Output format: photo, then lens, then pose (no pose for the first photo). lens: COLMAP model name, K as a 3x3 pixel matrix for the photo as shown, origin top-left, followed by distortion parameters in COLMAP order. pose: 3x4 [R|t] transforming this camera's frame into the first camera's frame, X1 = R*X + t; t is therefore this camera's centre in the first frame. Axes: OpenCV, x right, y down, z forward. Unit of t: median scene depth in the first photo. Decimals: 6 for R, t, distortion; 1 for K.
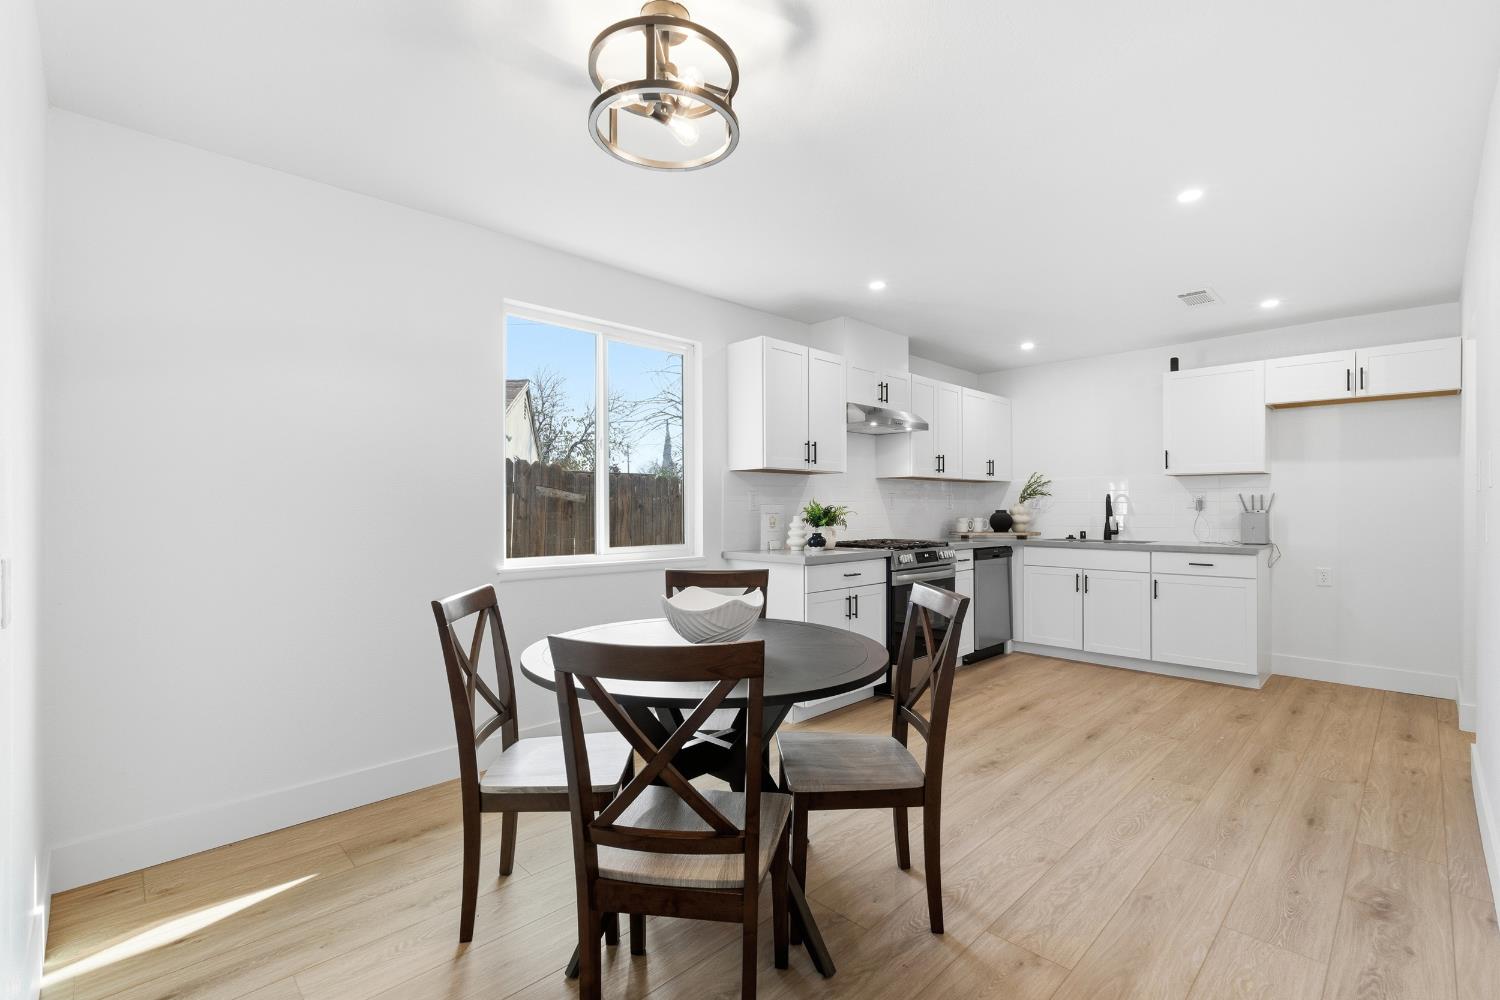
lens RADIAL K [[663.8, 0, 759.6], [0, 663.8, 507.5], [0, 0, 1]] dist [-0.010052, 0.003398]
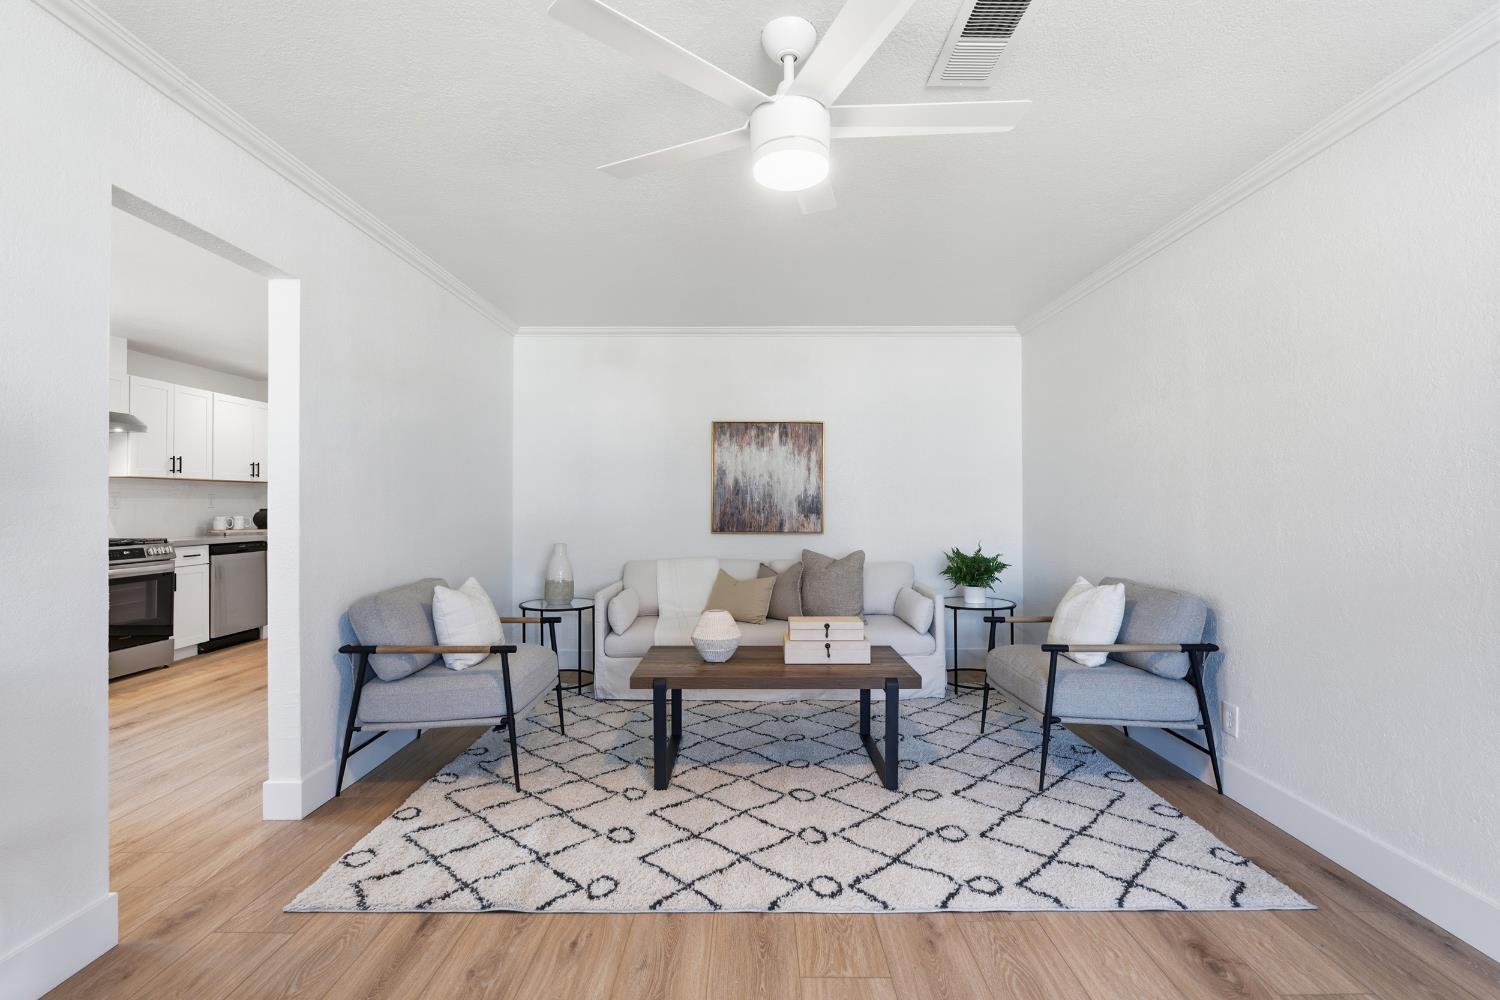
lens RADIAL K [[663.8, 0, 748.1], [0, 663.8, 499.2], [0, 0, 1]] dist [-0.010052, 0.003398]
pose [[0.717890, 0.006675, 0.696125, 0.233591], [-0.001798, 0.999968, -0.007734, -0.006263], [-0.696155, 0.004301, 0.717879, -0.445733]]
